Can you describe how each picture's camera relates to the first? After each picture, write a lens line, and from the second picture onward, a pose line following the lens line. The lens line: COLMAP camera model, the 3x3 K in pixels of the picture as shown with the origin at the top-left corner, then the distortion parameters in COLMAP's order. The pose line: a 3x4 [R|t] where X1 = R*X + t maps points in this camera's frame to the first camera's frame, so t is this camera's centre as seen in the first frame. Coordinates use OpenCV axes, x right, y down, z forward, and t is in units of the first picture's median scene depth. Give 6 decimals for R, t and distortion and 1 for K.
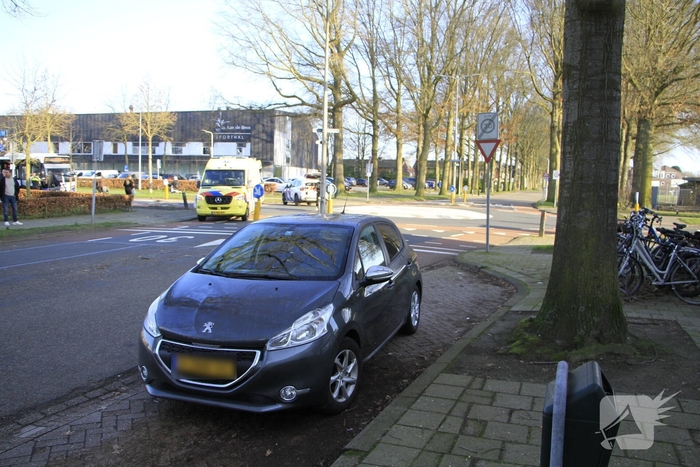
lens RADIAL K [[599.5, 0, 348.4], [0, 599.5, 242.6], [0, 0, 1]] dist [-0.191314, 0.150060]
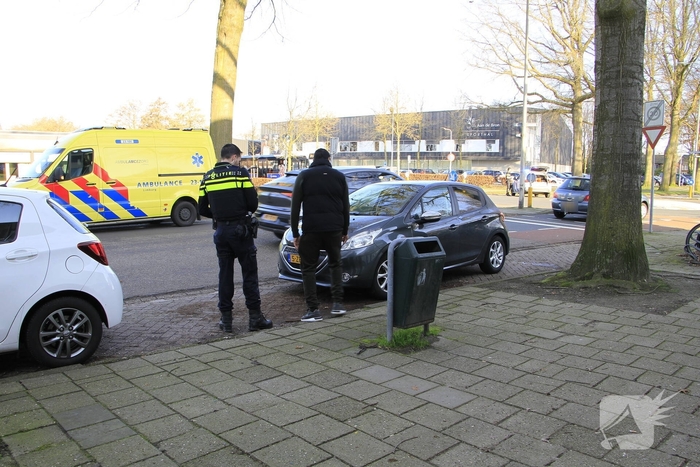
lens RADIAL K [[599.5, 0, 348.4], [0, 599.5, 242.6], [0, 0, 1]] dist [-0.191314, 0.150060]
pose [[0.895720, 0.035138, -0.443227, 0.079156], [-0.034511, 0.999359, 0.009485, 0.016645], [0.443277, 0.006801, 0.896359, -0.062945]]
